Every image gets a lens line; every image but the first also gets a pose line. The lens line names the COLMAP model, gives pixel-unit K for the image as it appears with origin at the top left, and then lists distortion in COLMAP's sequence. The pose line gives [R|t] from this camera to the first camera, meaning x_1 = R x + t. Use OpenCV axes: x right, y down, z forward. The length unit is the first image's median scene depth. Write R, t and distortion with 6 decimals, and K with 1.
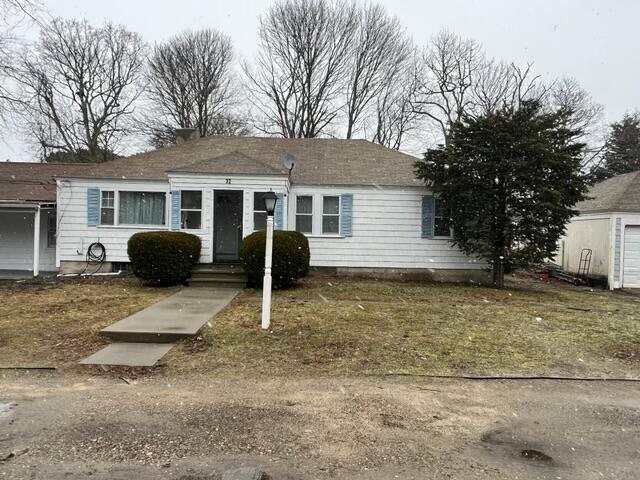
lens RADIAL K [[460.1, 0, 320.0], [0, 460.1, 240.0], [0, 0, 1]] dist [-0.008208, -0.000425]
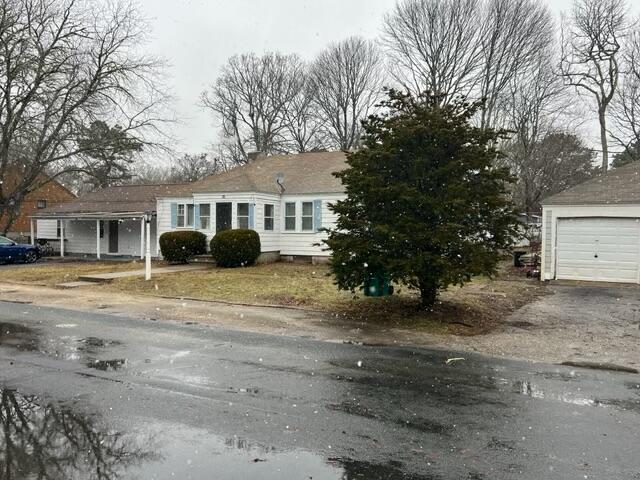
lens RADIAL K [[558.9, 0, 320.0], [0, 558.9, 240.0], [0, 0, 1]] dist [0.037513, -0.001064]
pose [[0.859132, -0.005778, -0.511721, 0.889132], [0.006444, 0.999979, -0.000473, 0.015466], [0.511713, -0.002891, 0.859151, -0.365834]]
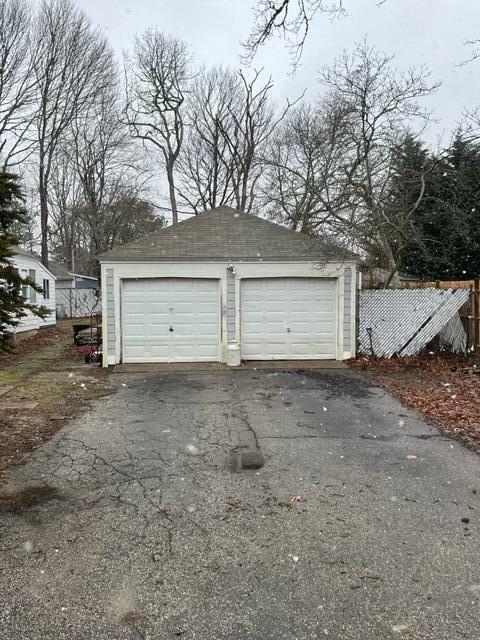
lens RADIAL K [[558.9, 0, 240.0], [0, 558.9, 320.0], [0, 0, 1]] dist [0.037513, -0.001064]
pose [[0.998385, -0.036103, 0.043870, 0.849726], [0.034678, 0.998860, 0.032806, 0.011769], [-0.045005, -0.031232, 0.998498, 0.090215]]
